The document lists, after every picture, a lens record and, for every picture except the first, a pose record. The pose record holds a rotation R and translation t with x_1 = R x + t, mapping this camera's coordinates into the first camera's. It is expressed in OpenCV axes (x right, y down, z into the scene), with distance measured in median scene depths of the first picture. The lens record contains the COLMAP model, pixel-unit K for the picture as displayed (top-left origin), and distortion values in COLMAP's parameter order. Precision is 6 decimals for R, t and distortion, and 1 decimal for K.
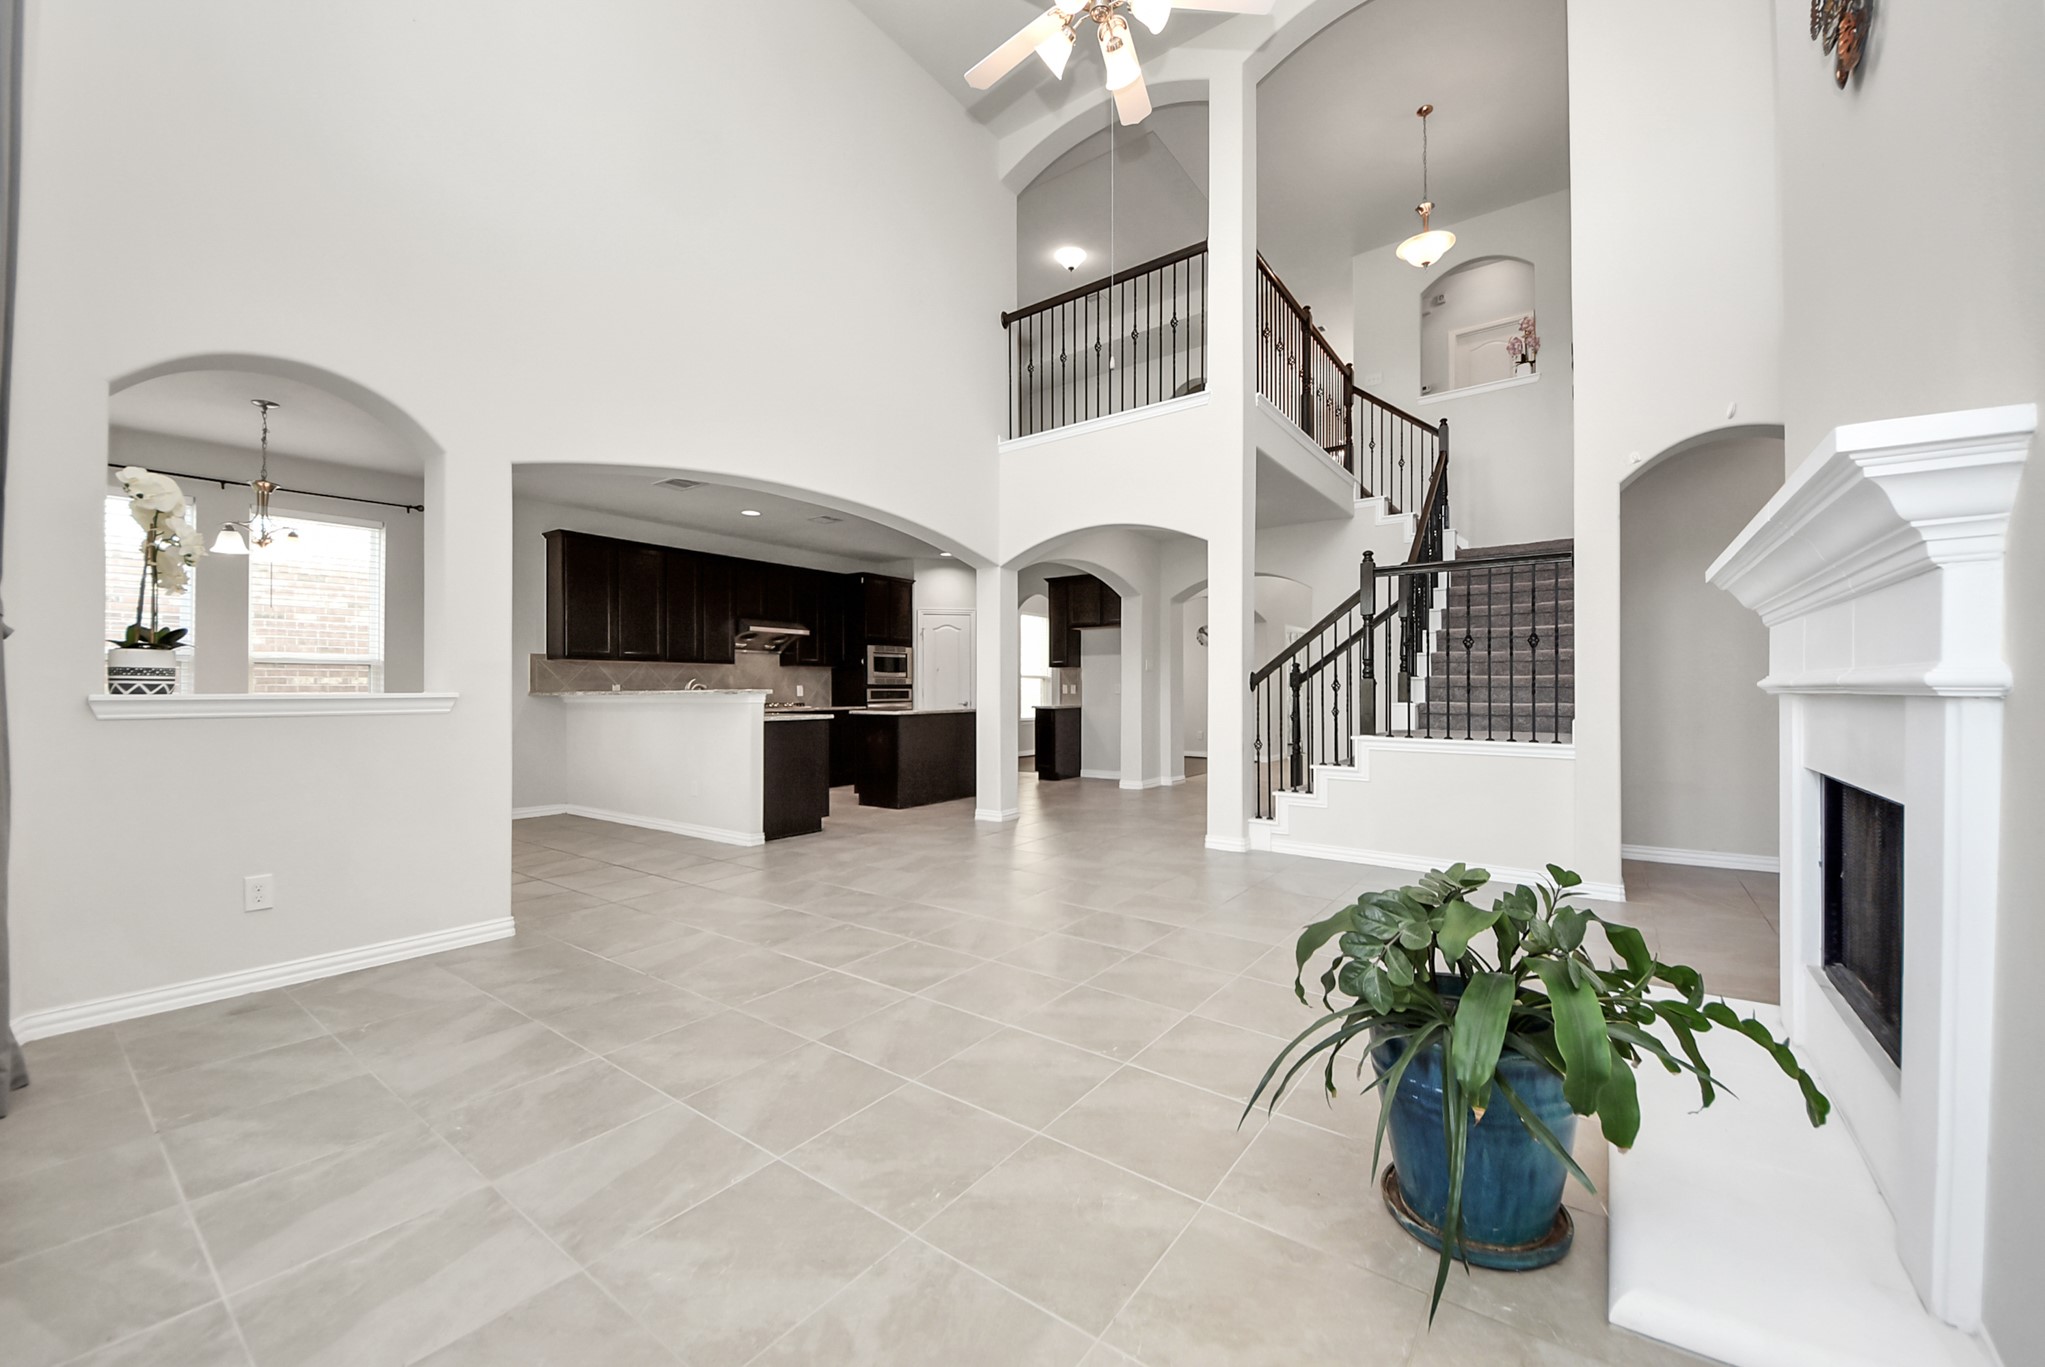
lens RADIAL K [[803.6, 0, 1022.5], [0, 803.6, 683.5], [0, 0, 1]] dist [0.027382, -0.000450]
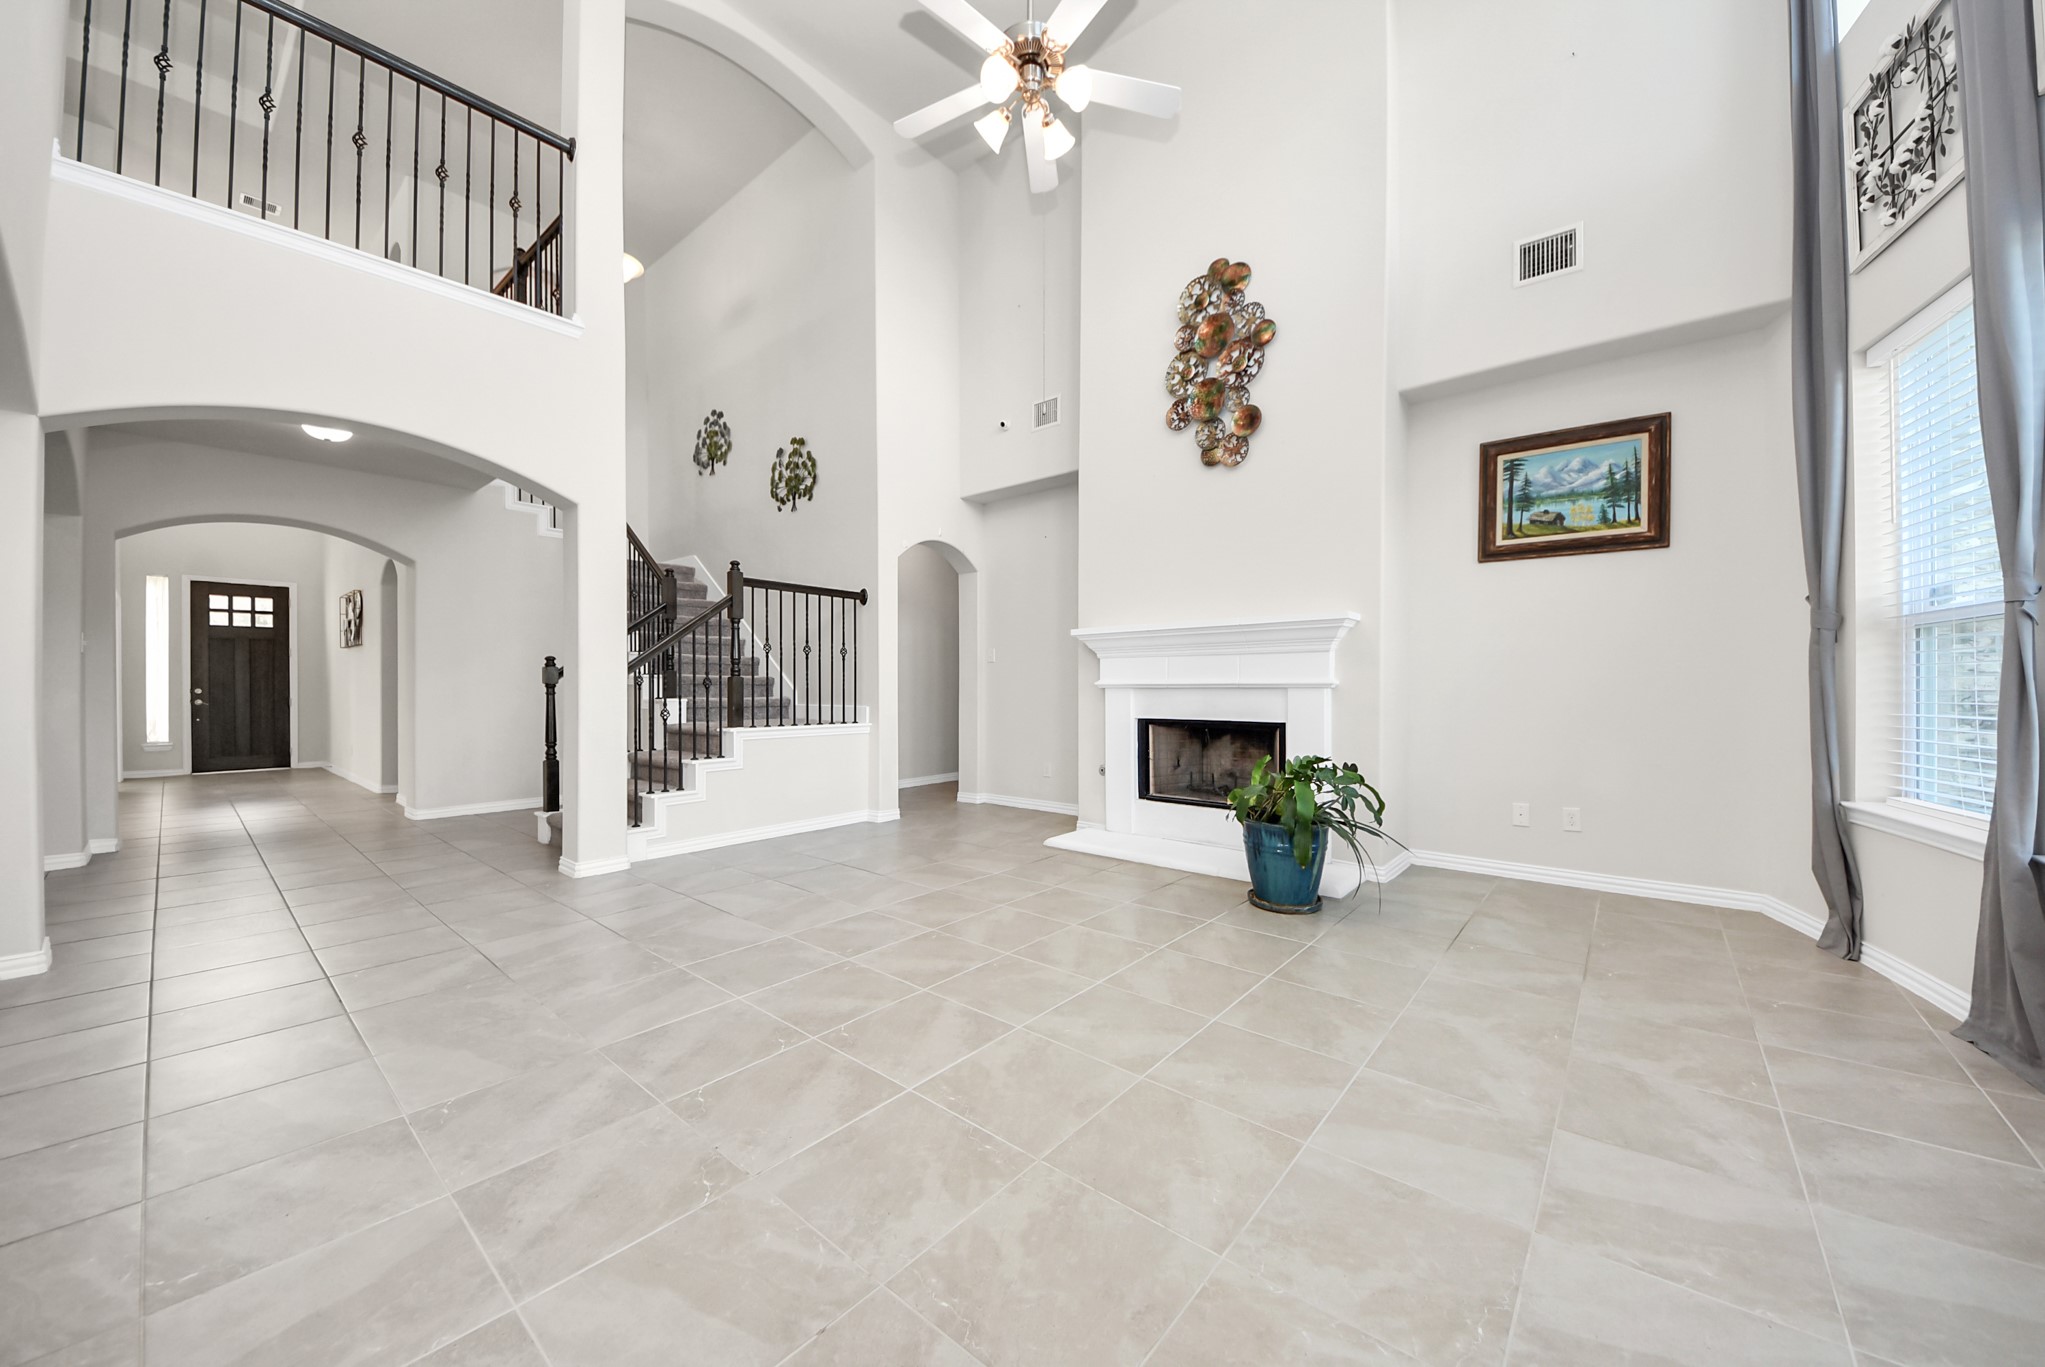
lens RADIAL K [[700.5, 0, 1046.5], [0, 700.5, 682.6], [0, 0, 1]] dist [0.007167, 0.000205]
pose [[0.053478, 0.004248, 0.998560, -0.801858], [-0.000350, 0.999991, -0.004236, 0.010634], [-0.998569, -0.000123, 0.053479, 0.826519]]
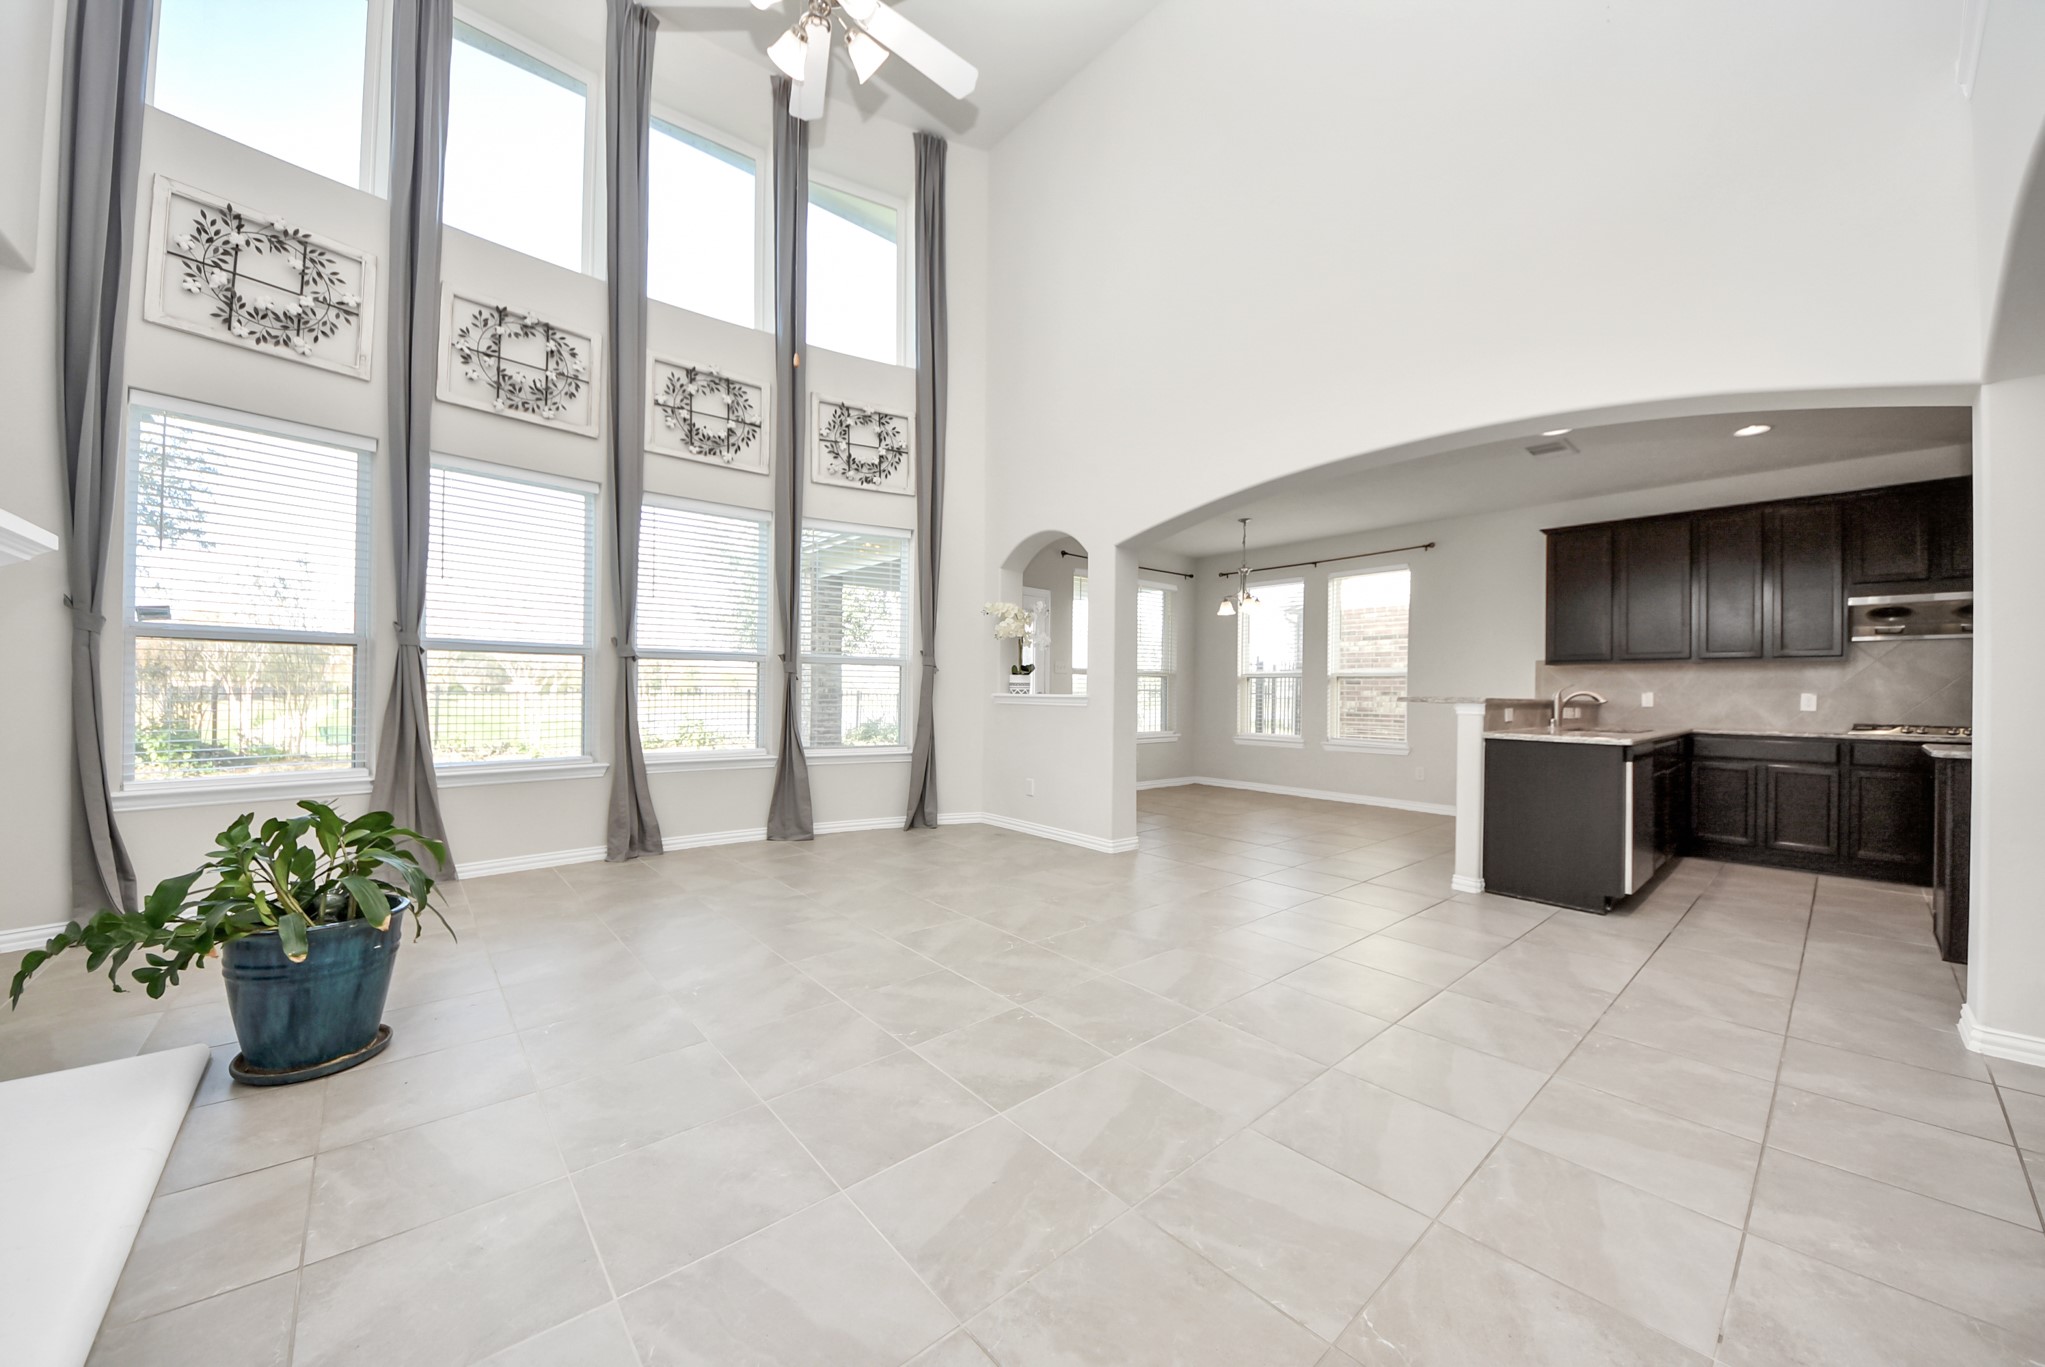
lens RADIAL K [[700.5, 0, 1046.5], [0, 700.5, 682.6], [0, 0, 1]] dist [0.007167, 0.000205]
pose [[-0.204871, -0.009492, -0.978743, 0.782302], [0.000800, 0.999951, -0.009865, 0.001437], [0.978789, -0.002804, -0.204854, 1.299208]]
